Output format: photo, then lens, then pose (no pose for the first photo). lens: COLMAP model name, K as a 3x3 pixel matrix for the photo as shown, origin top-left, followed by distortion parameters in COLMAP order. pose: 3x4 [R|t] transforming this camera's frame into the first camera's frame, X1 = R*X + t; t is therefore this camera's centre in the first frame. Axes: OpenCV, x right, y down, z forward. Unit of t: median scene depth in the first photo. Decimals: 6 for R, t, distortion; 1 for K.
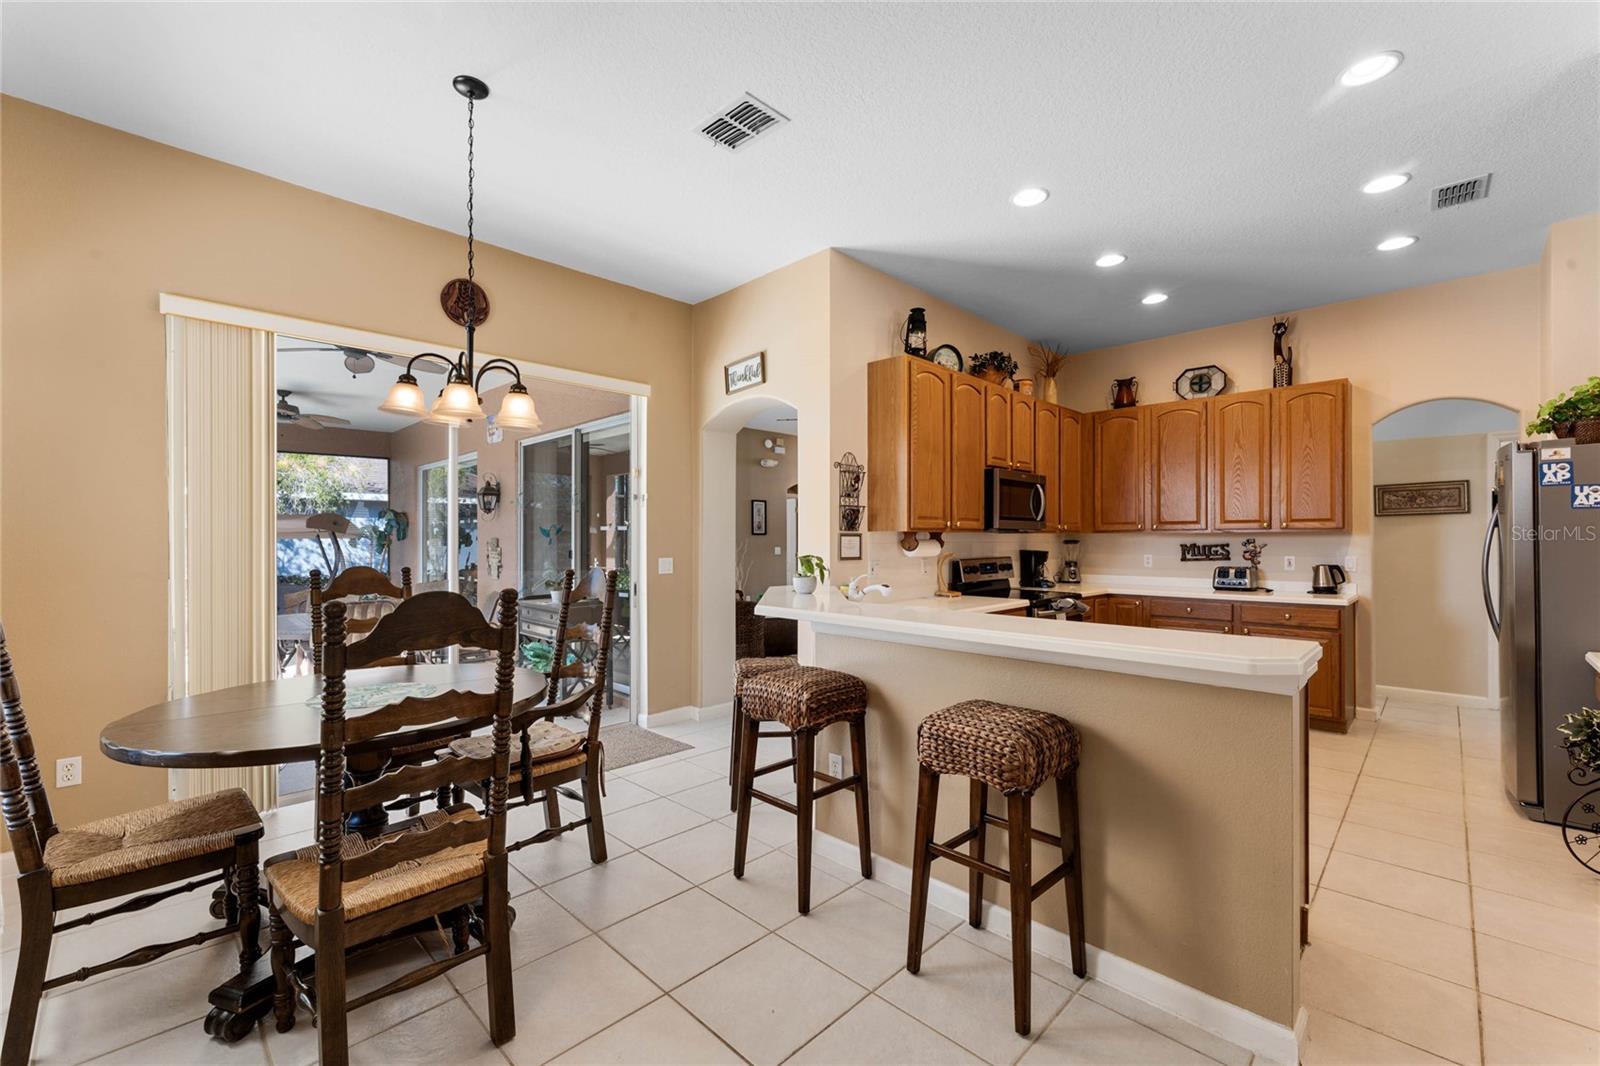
lens RADIAL K [[655.4, 0, 801.6], [0, 655.4, 537.0], [0, 0, 1]] dist [-0.002481, 0.001294]
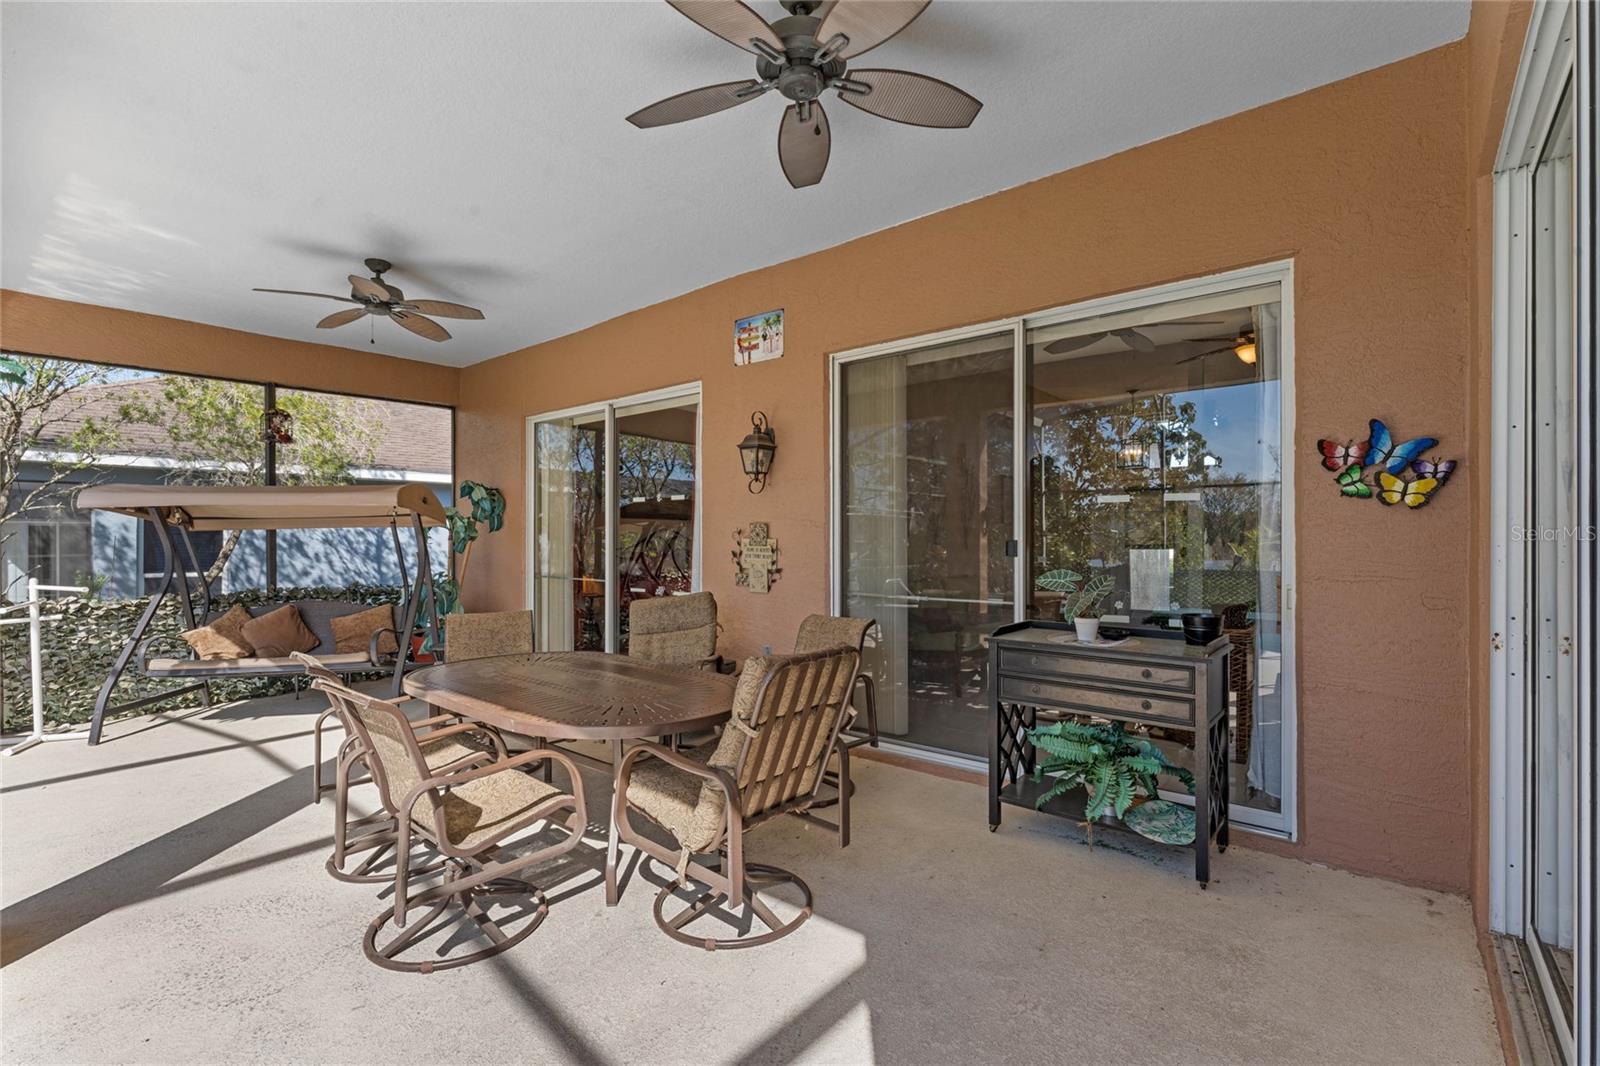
lens RADIAL K [[698.0, 0, 828.0], [0, 698.0, 536.6], [0, 0, 1]] dist [0.003019, -0.000384]
pose [[0.993376, -0.000727, 0.114910, -0.689284], [0.001085, 0.999995, -0.003051, 0.023498], [-0.114907, 0.003155, 0.993371, 0.523628]]
